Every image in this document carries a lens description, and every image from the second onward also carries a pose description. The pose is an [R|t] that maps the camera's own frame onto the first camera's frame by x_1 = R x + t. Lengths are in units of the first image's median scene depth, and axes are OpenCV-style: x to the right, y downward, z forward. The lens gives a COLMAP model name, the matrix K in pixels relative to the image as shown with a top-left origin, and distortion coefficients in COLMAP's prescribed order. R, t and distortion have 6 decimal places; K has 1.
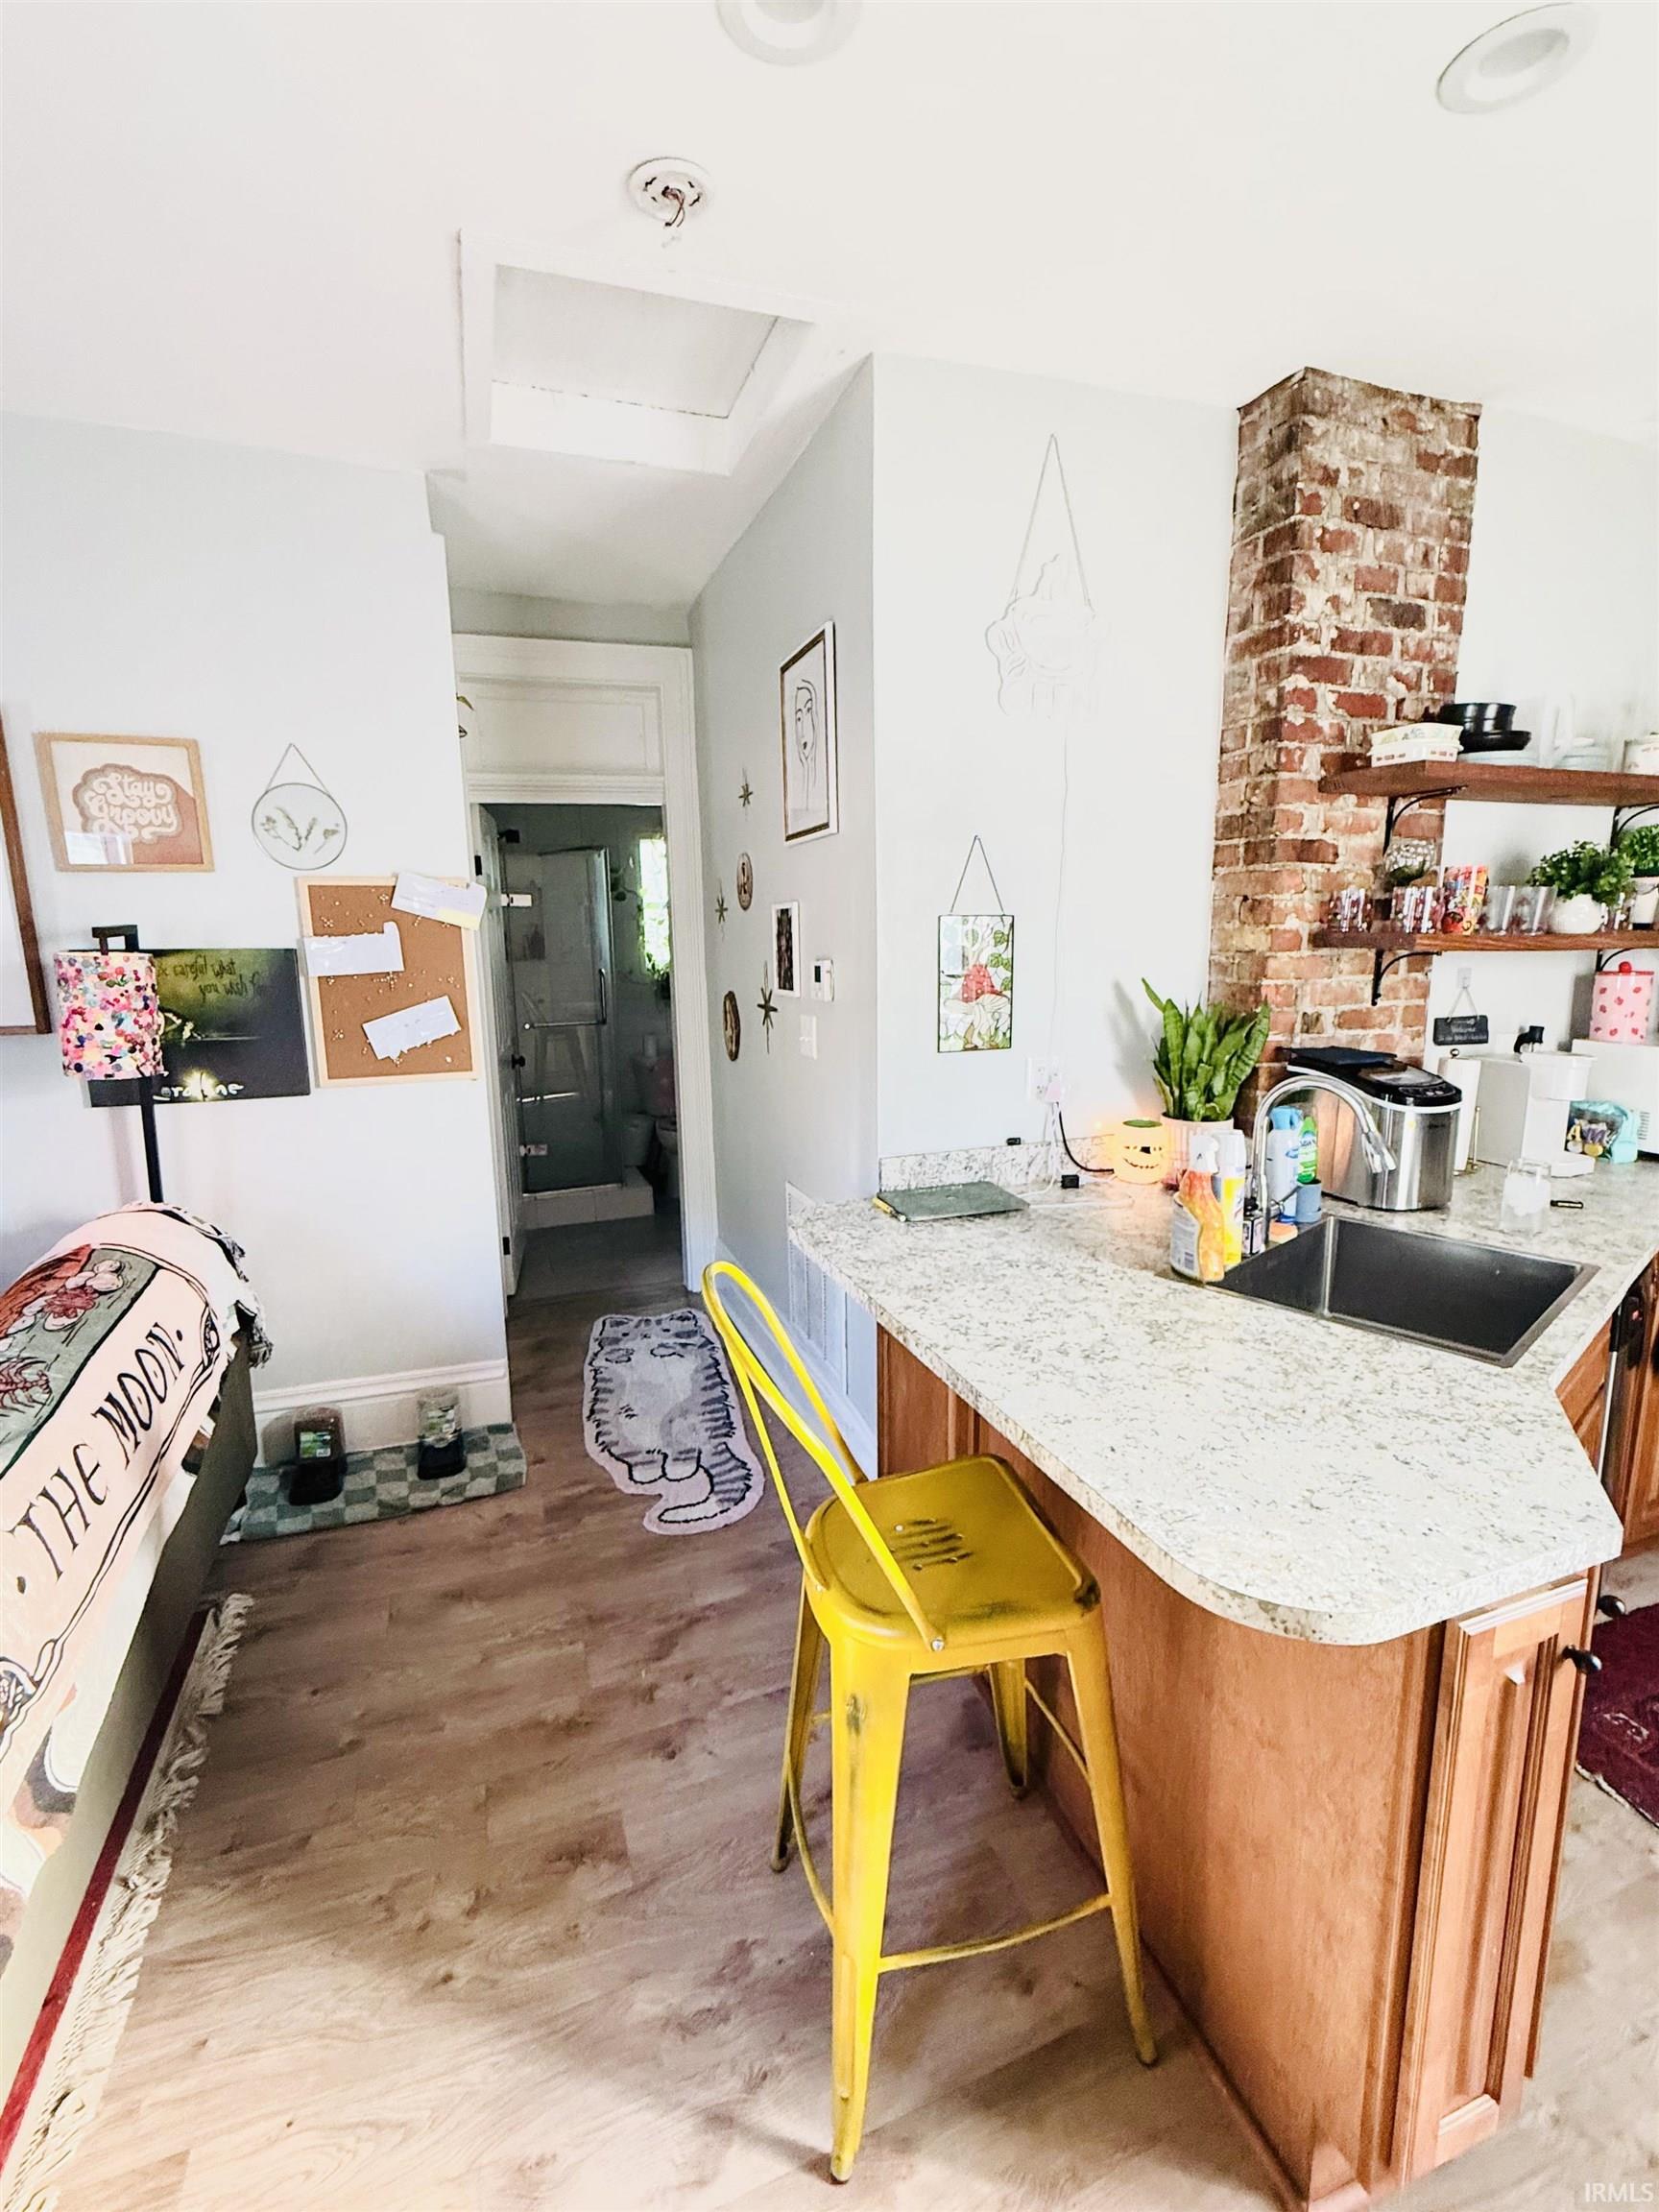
lens RADIAL K [[966.3, 0, 834.7], [0, 966.3, 1098.8], [0, 0, 1]] dist [0.001583, 0.000075]
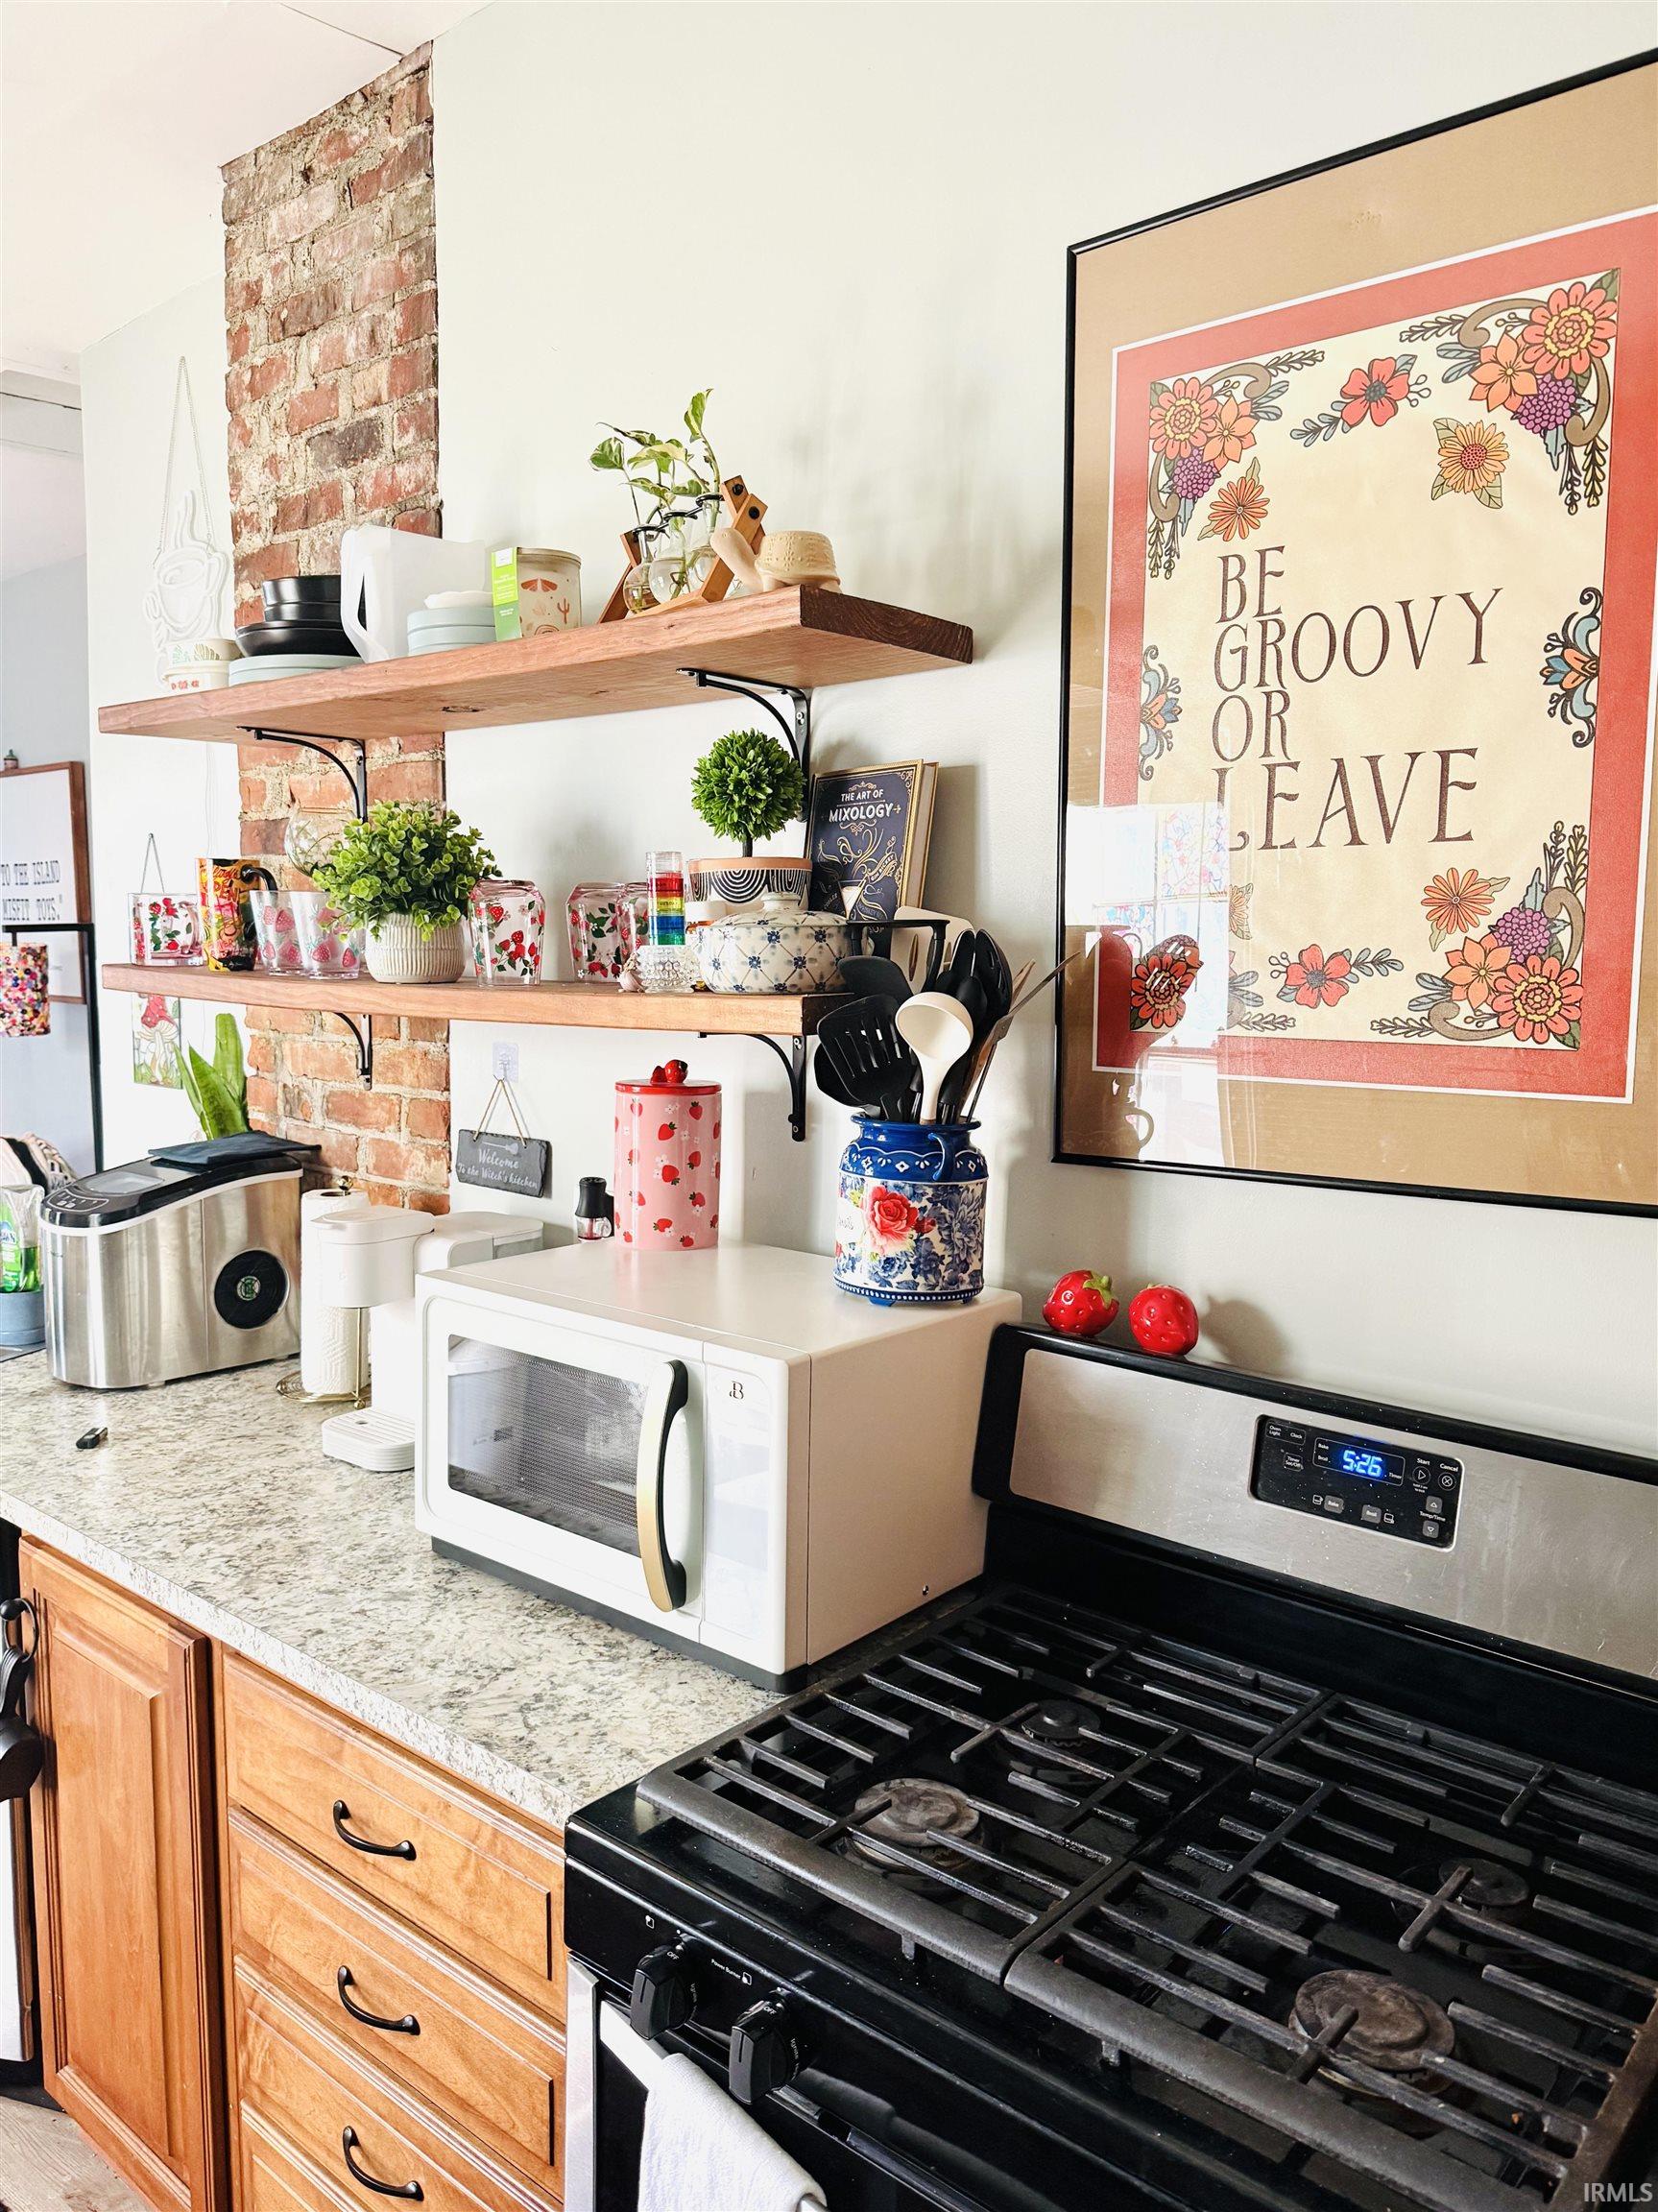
lens RADIAL K [[1632.7, 0, 829.0], [0, 1632.7, 1106.0], [0, 0, 1]] dist [0.077015, -0.151107]
pose [[0.481246, 0.110007, -0.869656, 1.865351], [-0.166443, 0.985513, 0.032558, -0.197934], [0.860639, 0.129080, 0.492584, 0.898704]]
